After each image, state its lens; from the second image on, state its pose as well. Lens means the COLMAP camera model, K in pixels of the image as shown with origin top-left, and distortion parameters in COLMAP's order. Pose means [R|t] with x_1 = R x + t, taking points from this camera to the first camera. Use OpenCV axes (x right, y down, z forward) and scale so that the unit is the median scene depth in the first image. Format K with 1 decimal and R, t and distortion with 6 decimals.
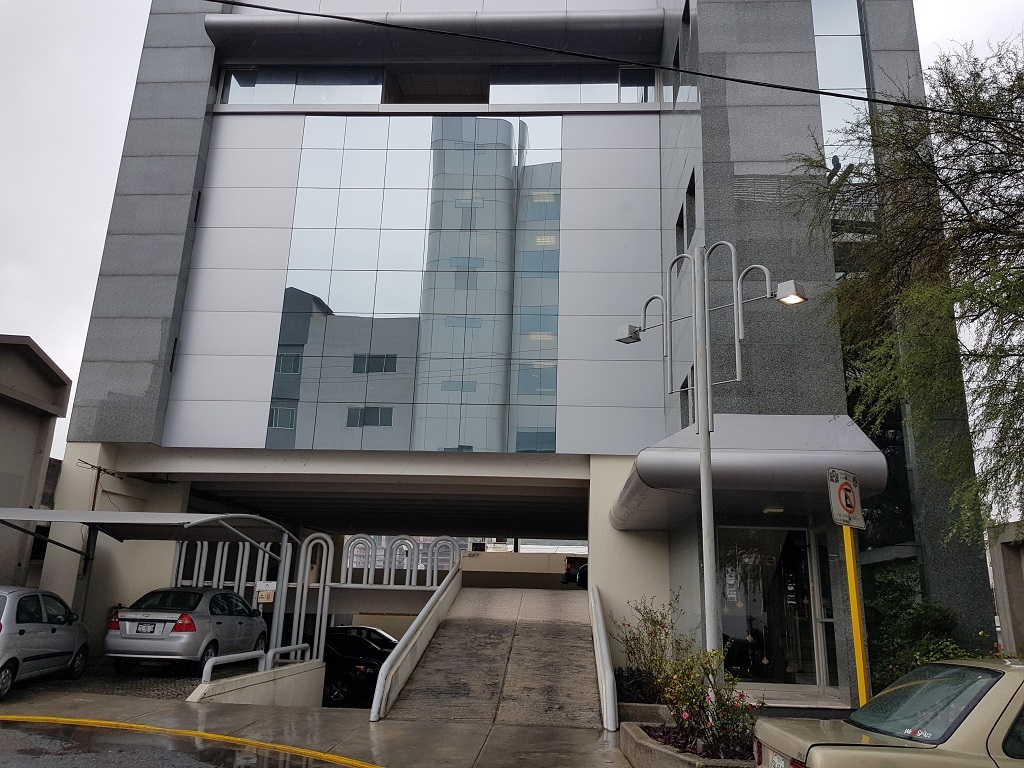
lens RADIAL K [[815.8, 0, 512.0], [0, 815.8, 384.0], [0, 0, 1]] dist [-0.004623, -0.004574]
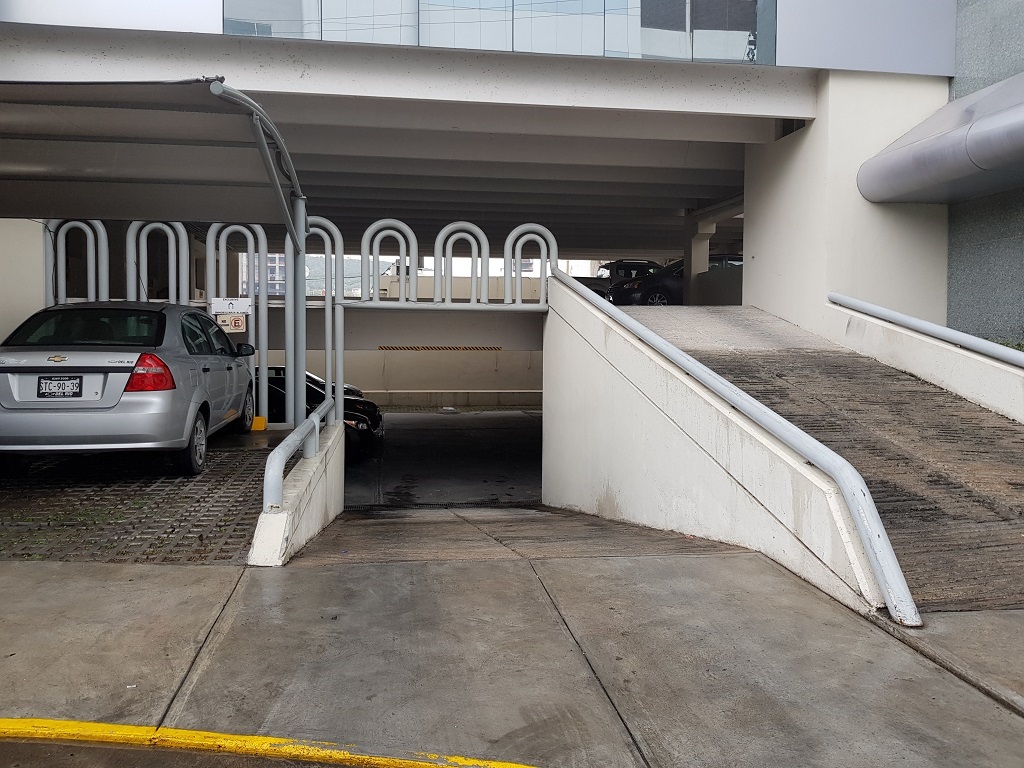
lens RADIAL K [[810.8, 0, 512.0], [0, 810.8, 384.0], [0, 0, 1]] dist [0.082130, -0.000138]
pose [[0.981158, -0.026844, 0.191332, -0.292478], [-0.034778, 0.949586, 0.311571, 0.148884], [-0.190050, -0.312355, 0.930761, 0.531435]]
